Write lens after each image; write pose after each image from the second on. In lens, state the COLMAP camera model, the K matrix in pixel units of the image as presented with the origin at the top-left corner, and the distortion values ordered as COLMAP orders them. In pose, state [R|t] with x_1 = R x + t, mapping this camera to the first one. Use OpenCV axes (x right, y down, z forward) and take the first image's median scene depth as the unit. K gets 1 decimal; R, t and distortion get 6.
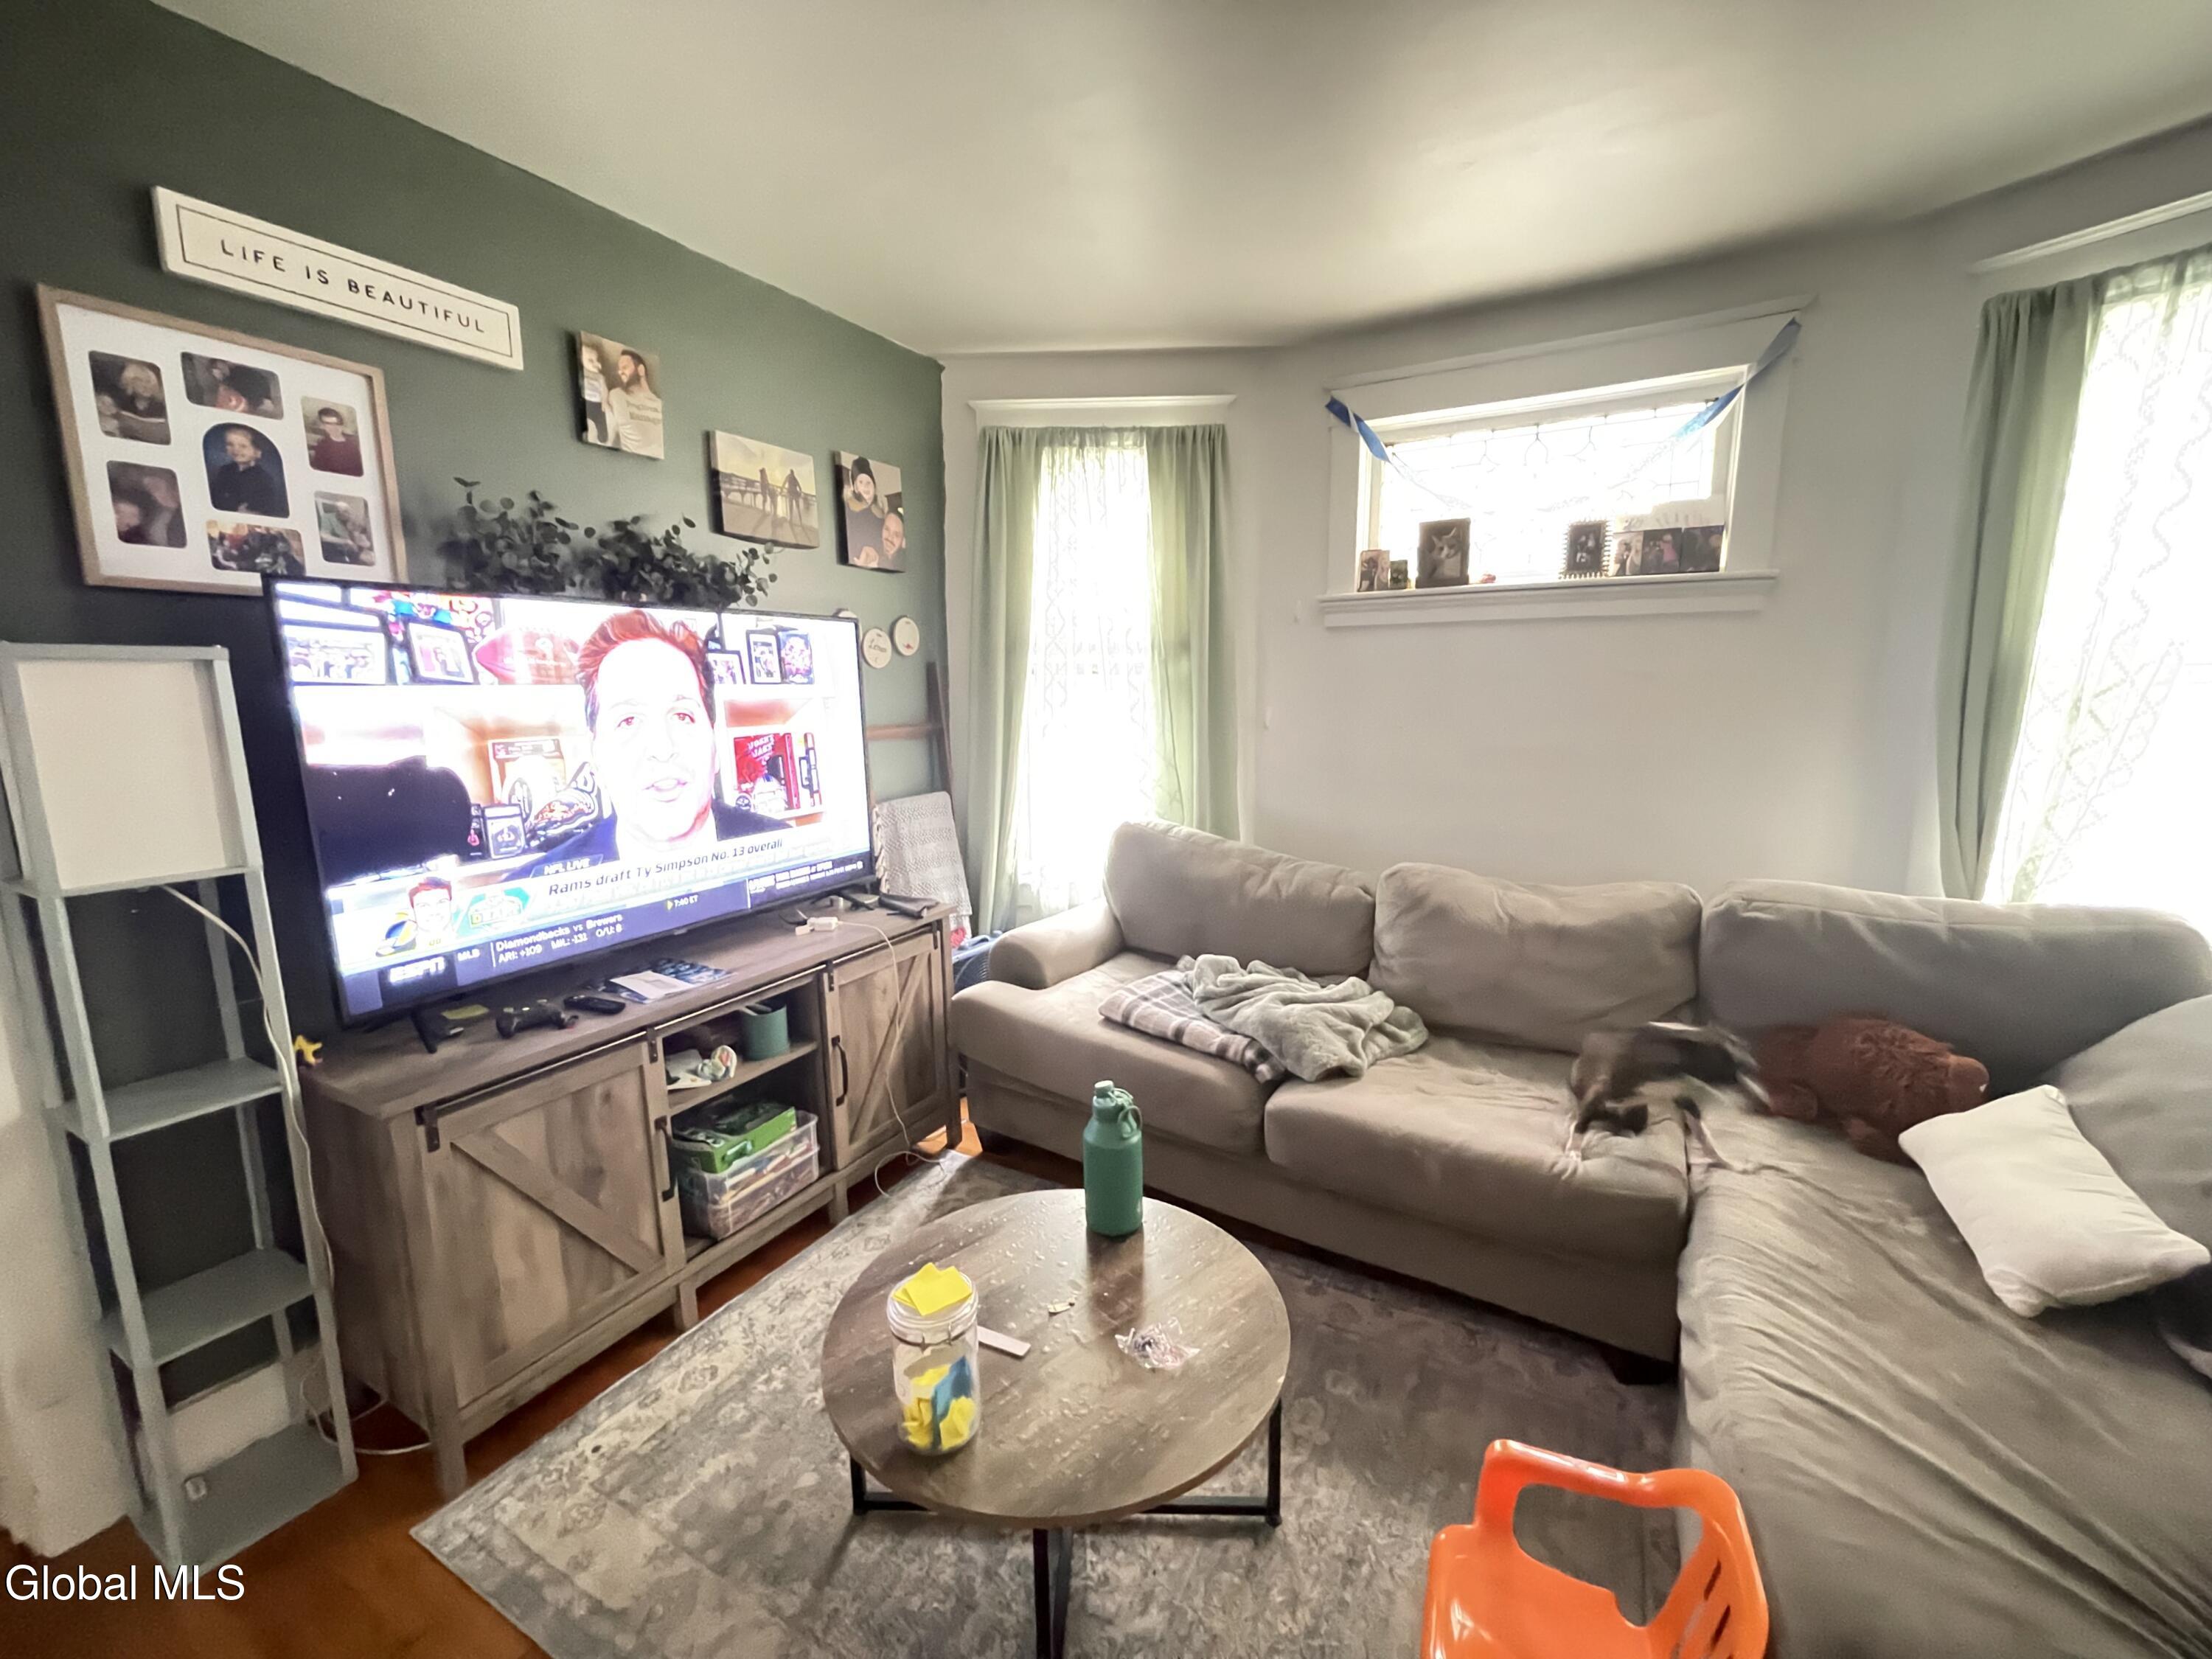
lens RADIAL K [[899.8, 0, 1120.4], [0, 899.8, 830.6], [0, 0, 1]] dist [-0.003289, -0.001525]
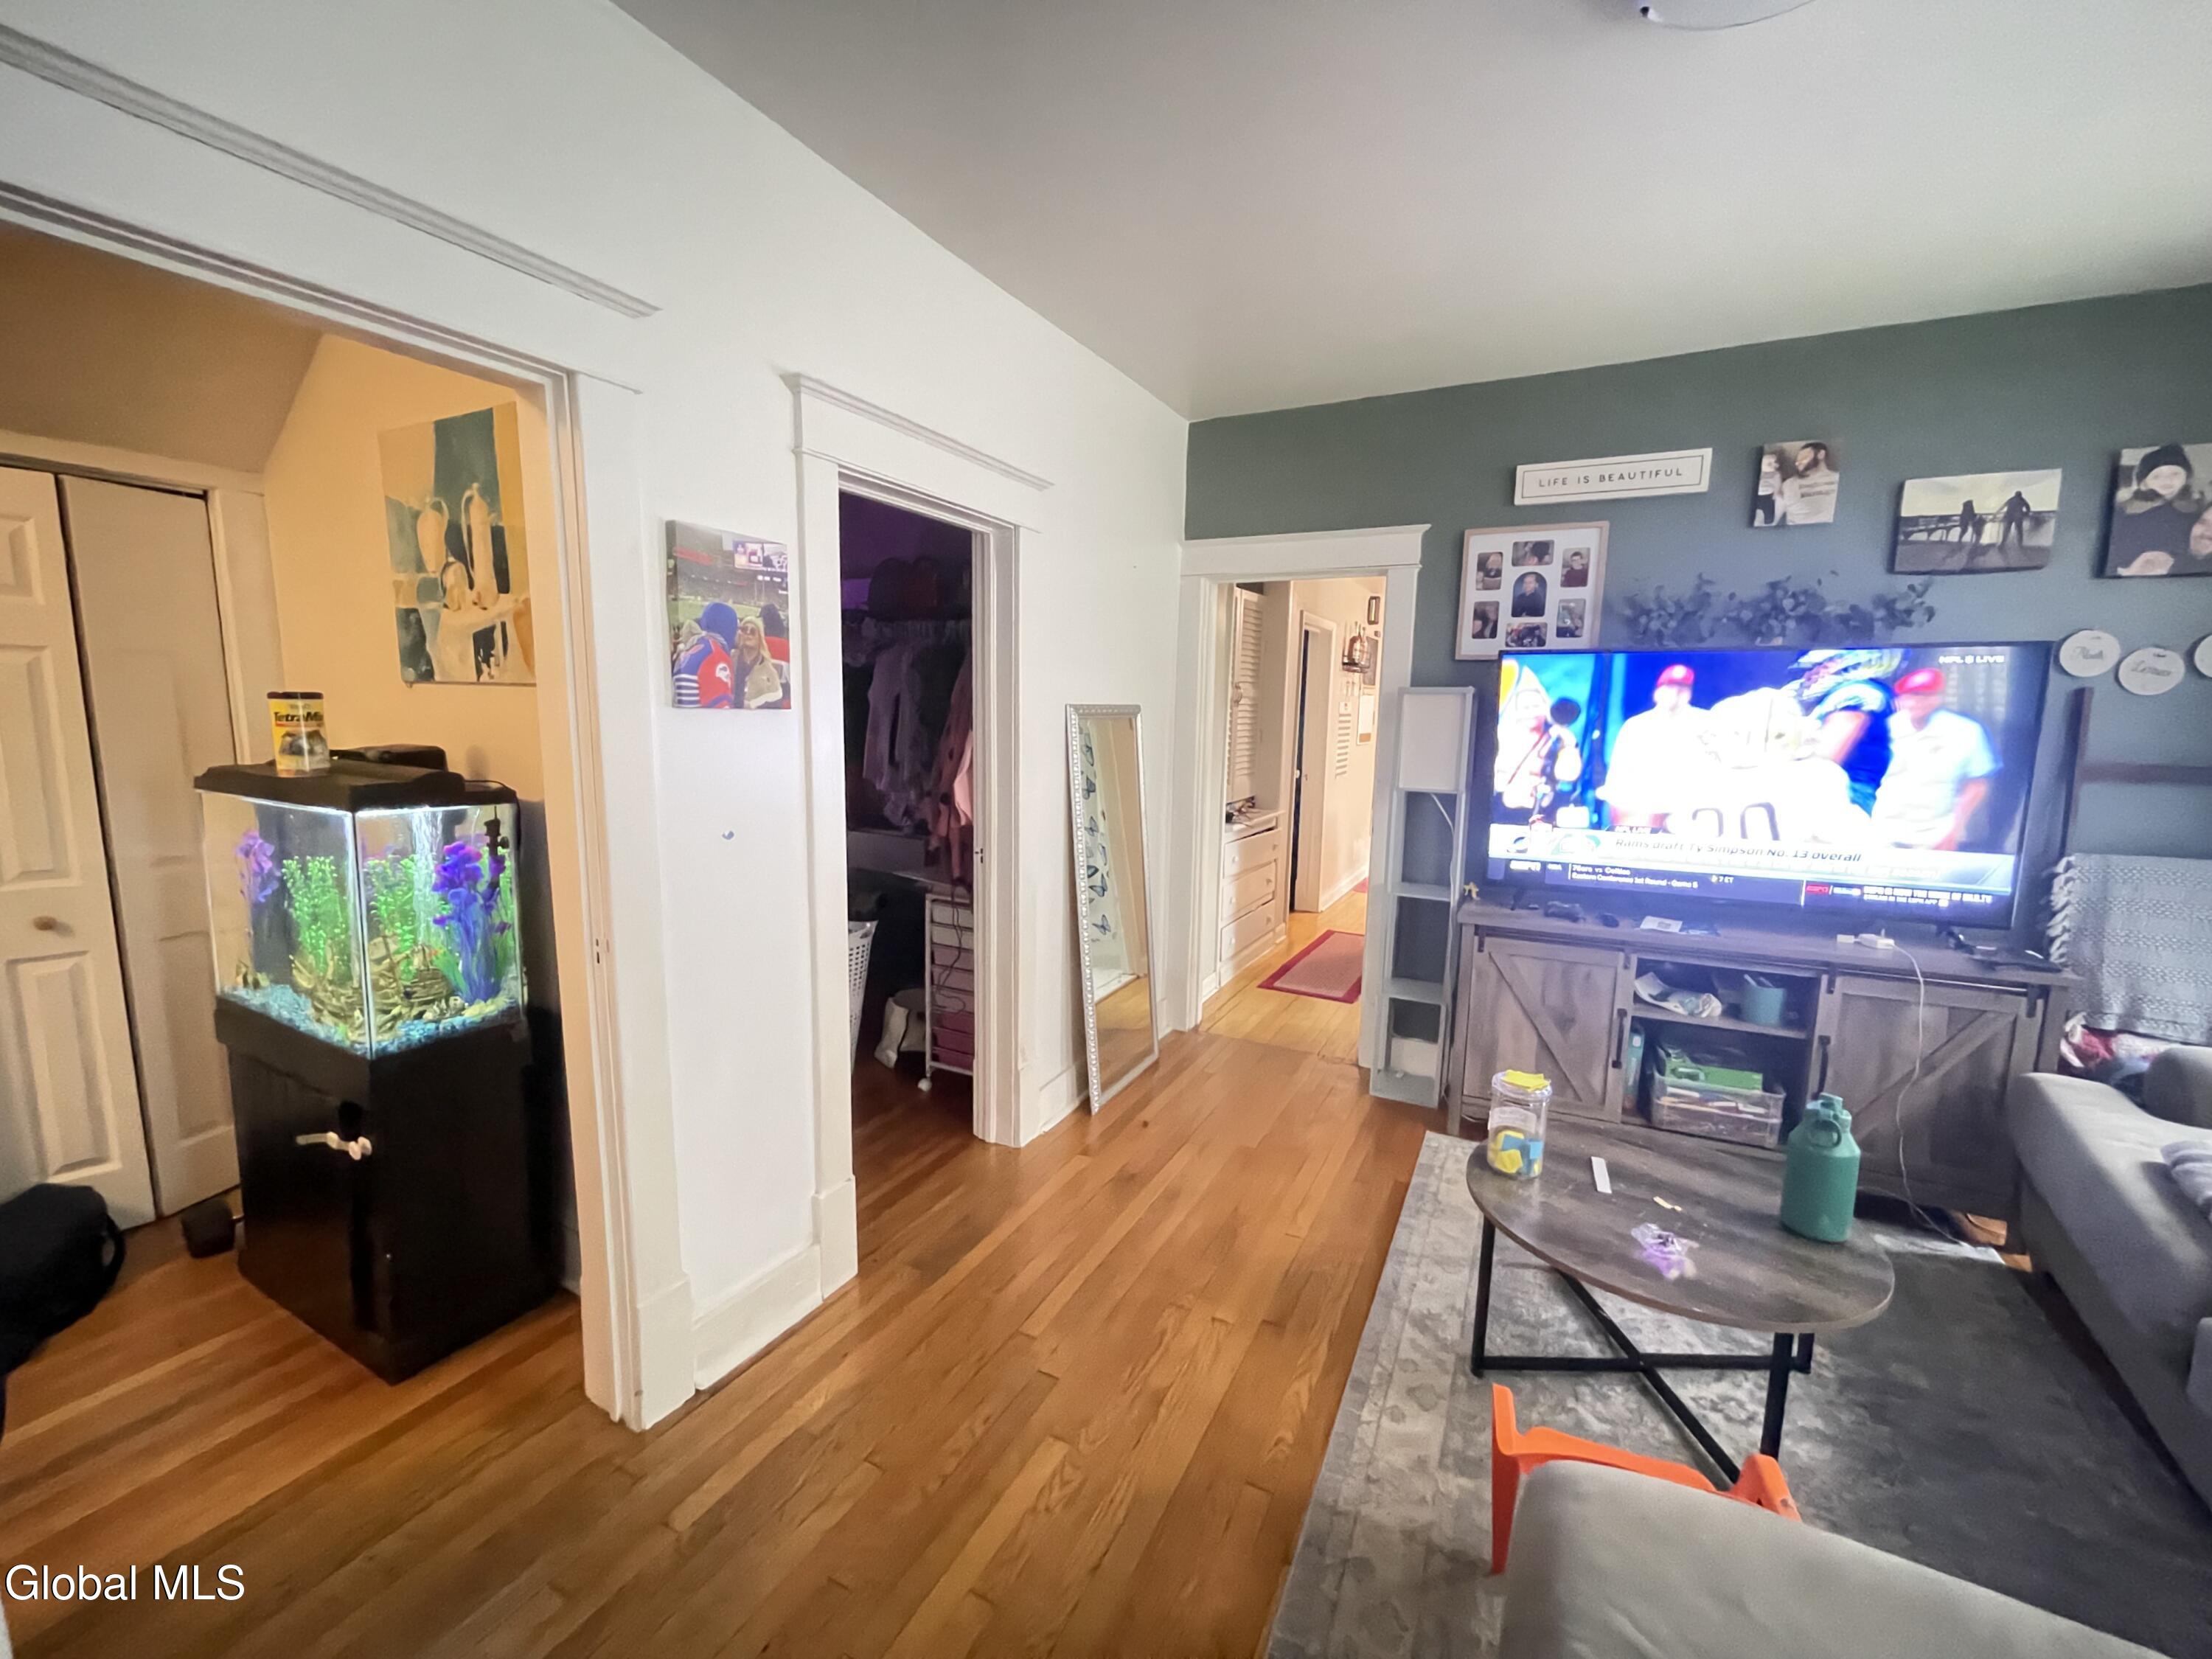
lens RADIAL K [[899.8, 0, 1112.5], [0, 899.8, 825.7], [0, 0, 1]] dist [-0.003289, -0.001525]
pose [[0.044146, 0.138263, -0.989411, 0.750358], [-0.174238, 0.976263, 0.128652, -0.007418], [0.983714, 0.166713, 0.067189, 0.051703]]
